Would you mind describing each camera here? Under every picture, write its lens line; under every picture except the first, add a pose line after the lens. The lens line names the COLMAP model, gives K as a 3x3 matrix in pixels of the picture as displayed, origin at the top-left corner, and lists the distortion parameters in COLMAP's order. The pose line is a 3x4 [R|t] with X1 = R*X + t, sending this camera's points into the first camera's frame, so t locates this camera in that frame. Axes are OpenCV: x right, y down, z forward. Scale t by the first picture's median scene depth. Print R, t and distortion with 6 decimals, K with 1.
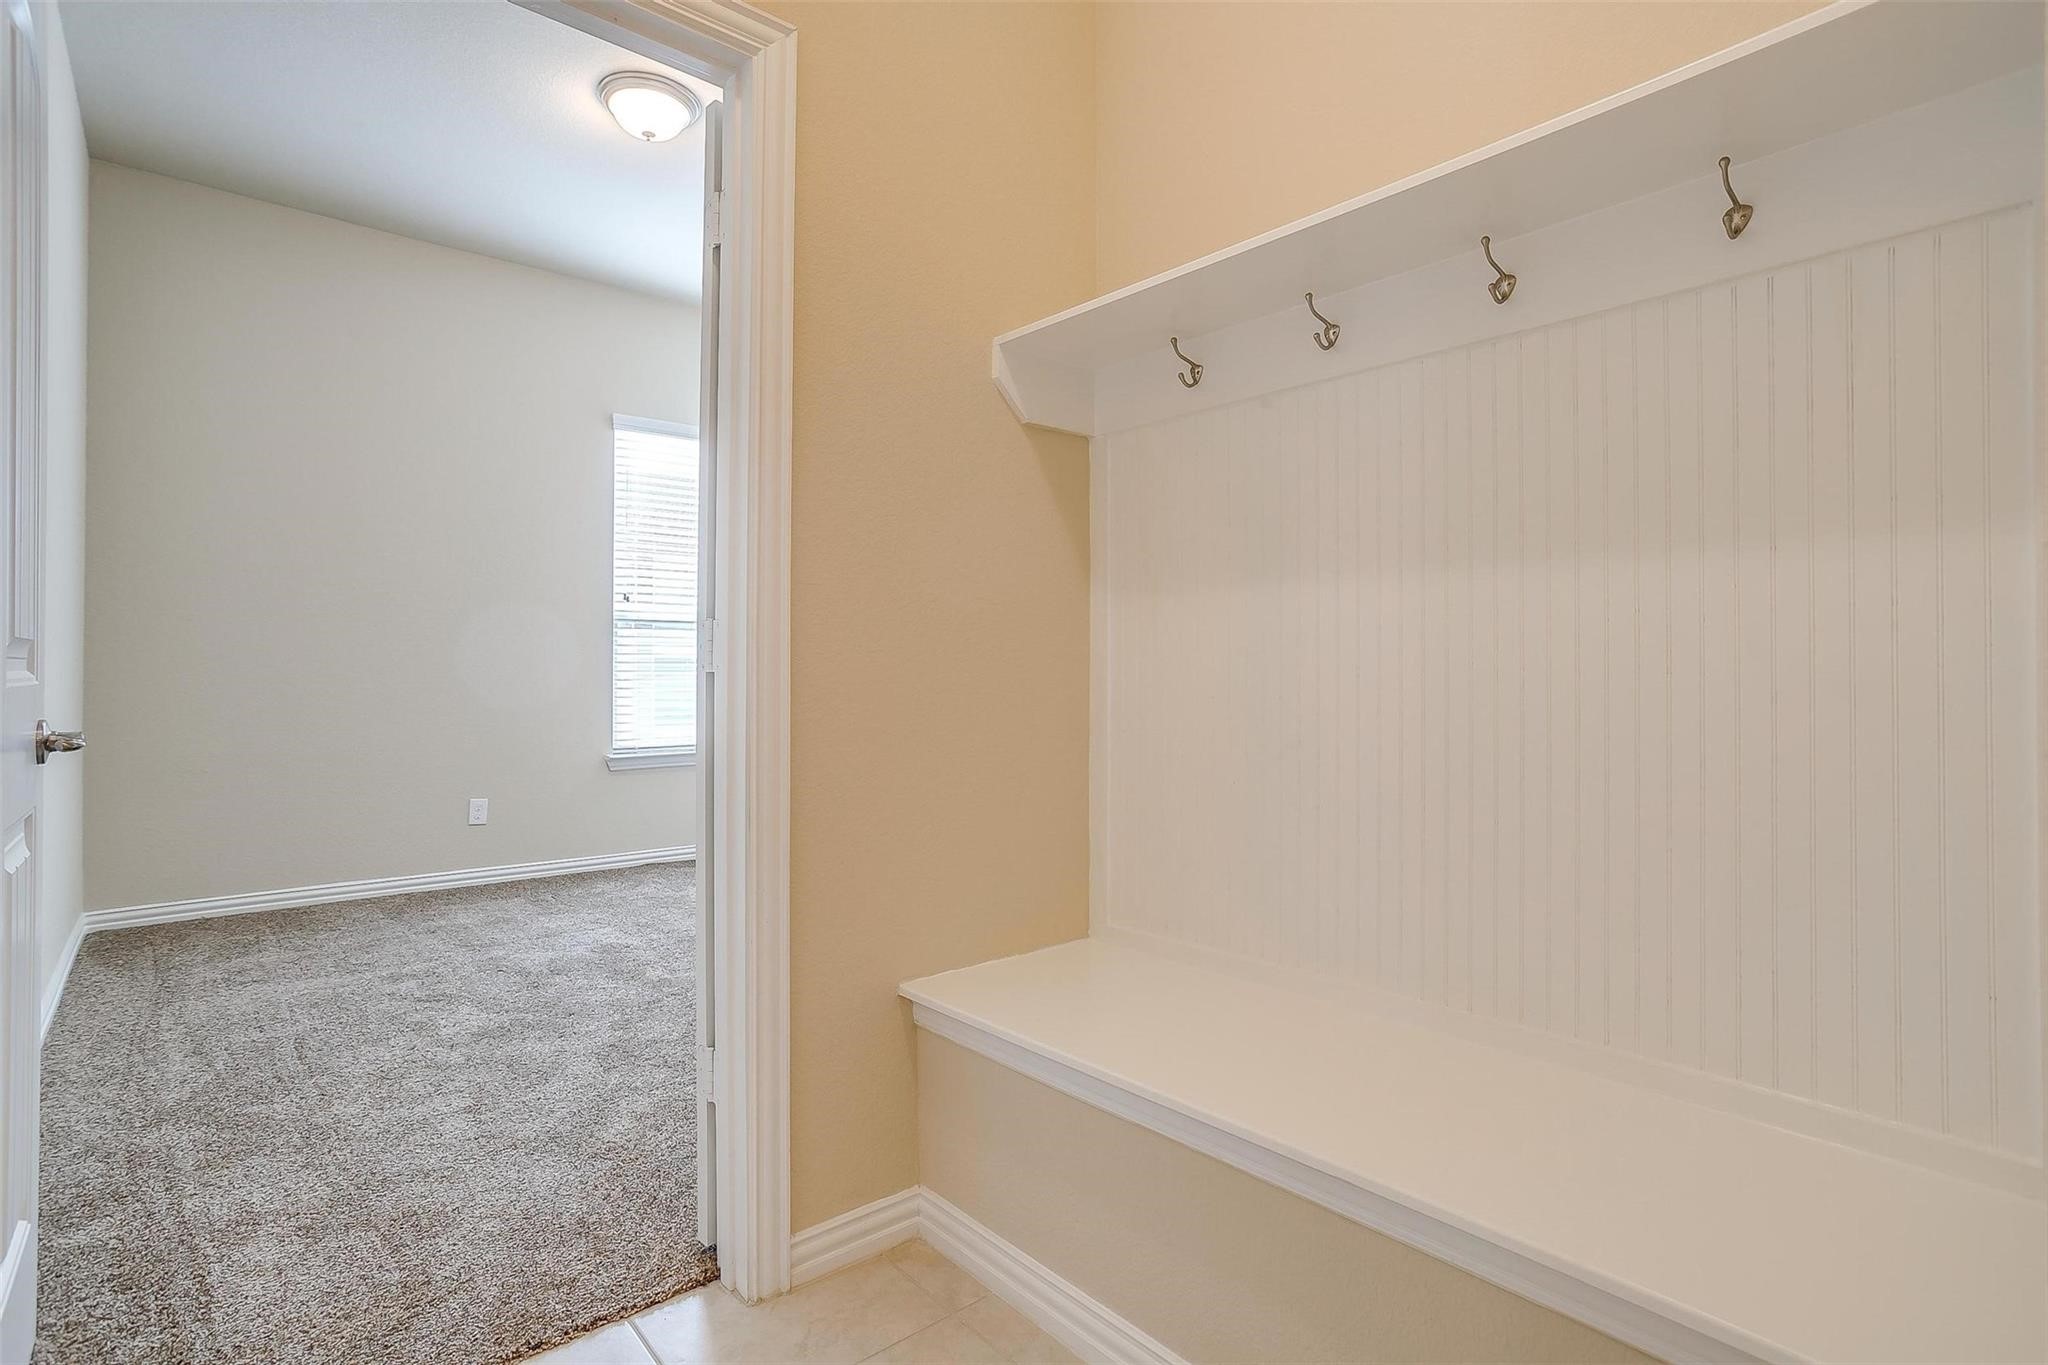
lens RADIAL K [[986.3, 0, 1023.8], [0, 986.3, 672.7], [0, 0, 1]] dist [-0.034433, 0.015164]
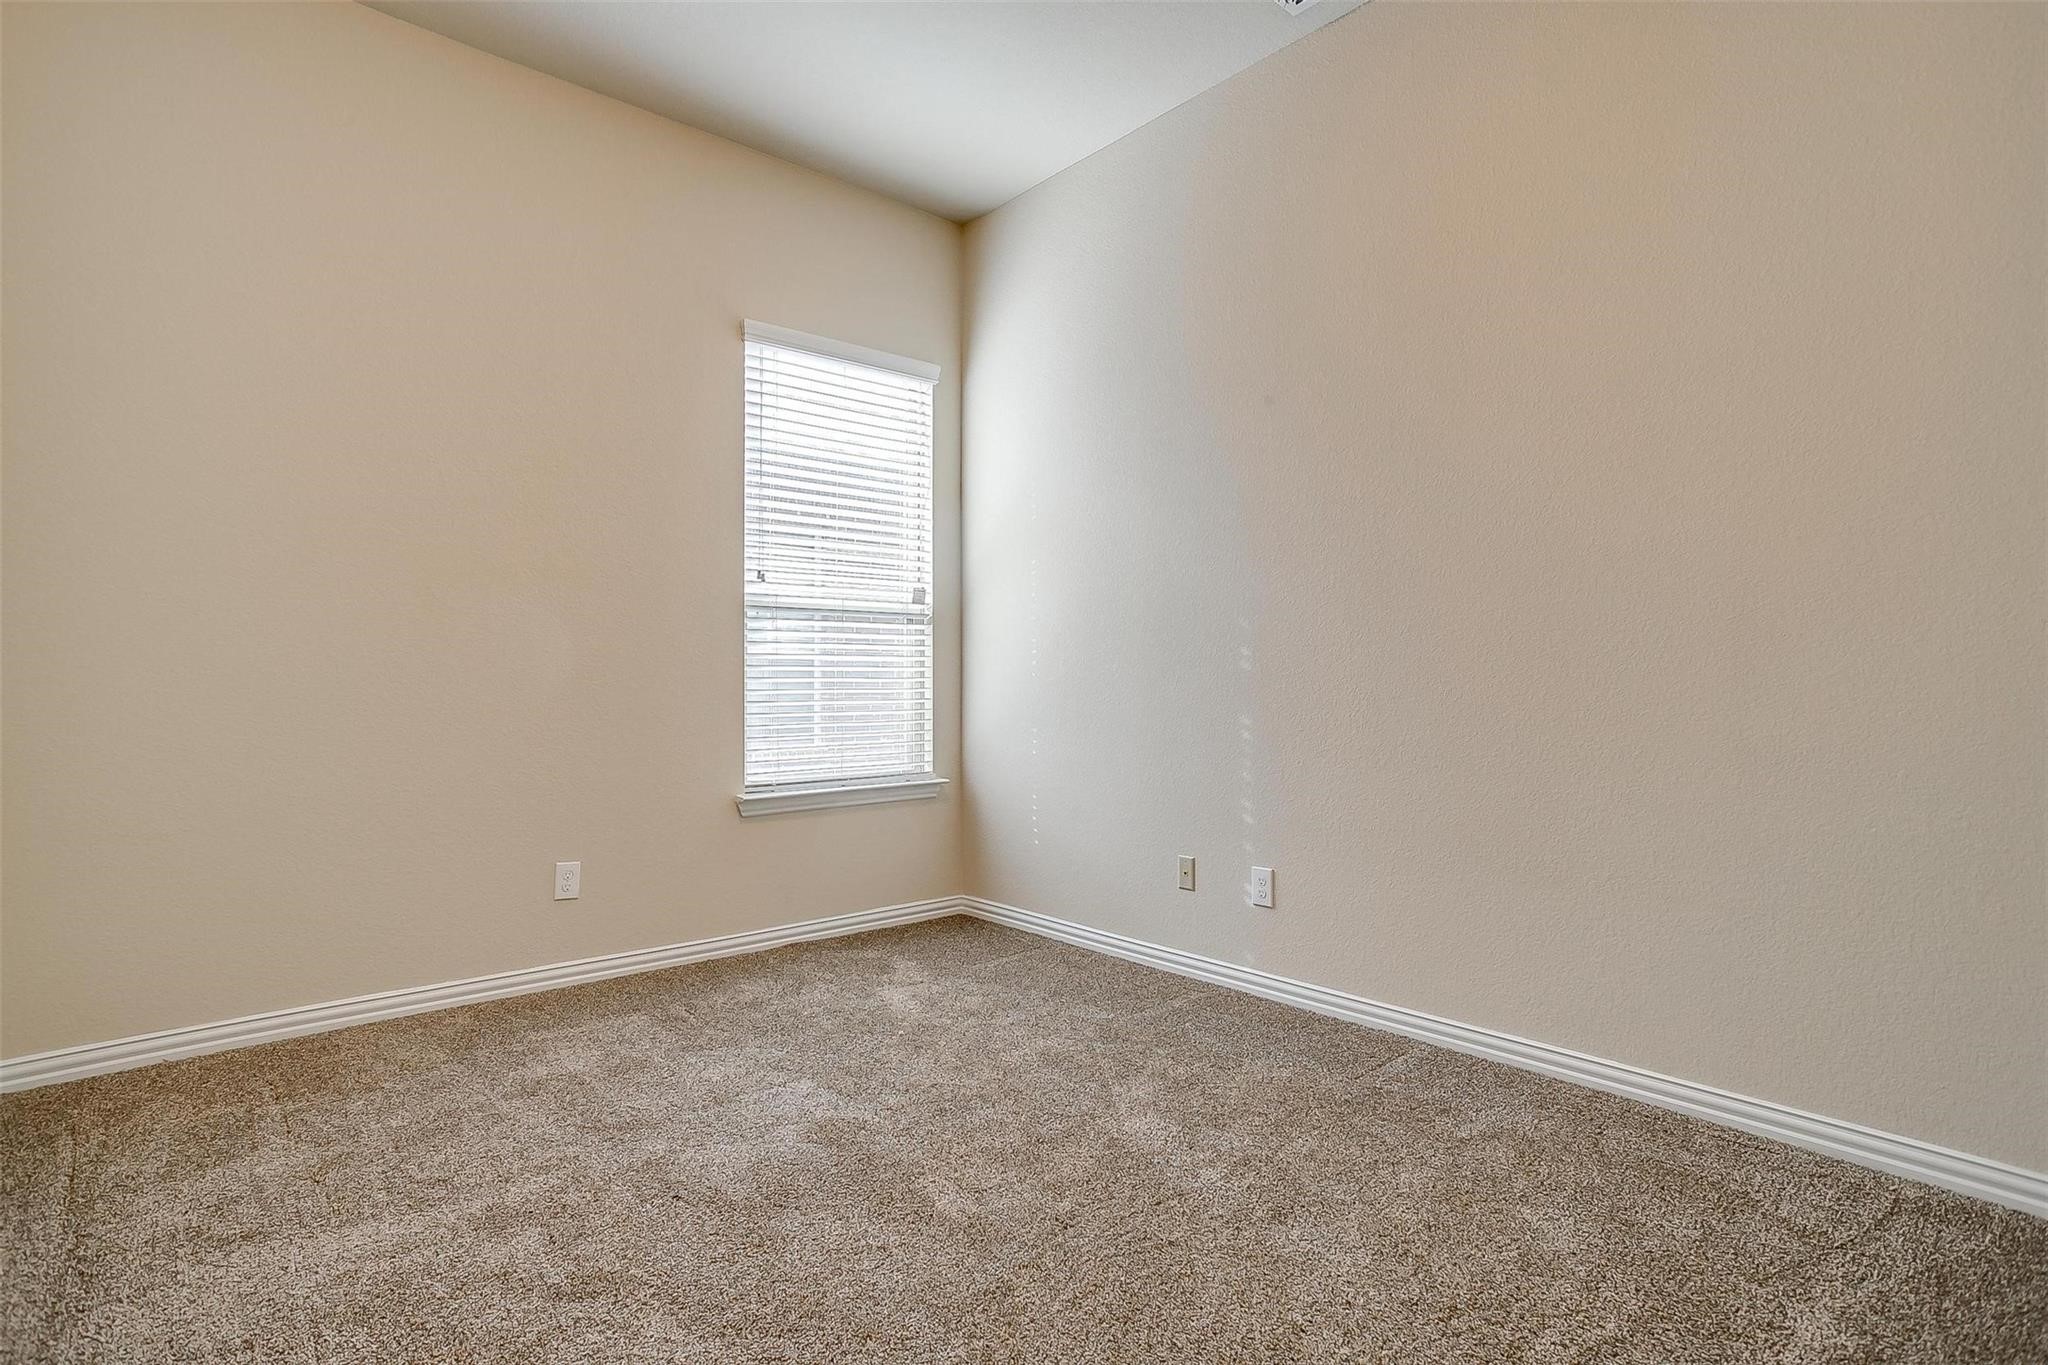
lens RADIAL K [[986.3, 0, 1023.4], [0, 986.3, 689.3], [0, 0, 1]] dist [-0.034433, 0.015164]
pose [[0.999979, -0.001977, 0.006209, -0.285110], [0.001926, 0.999965, 0.008144, 0.001400], [-0.006225, -0.008132, 0.999948, 0.362219]]
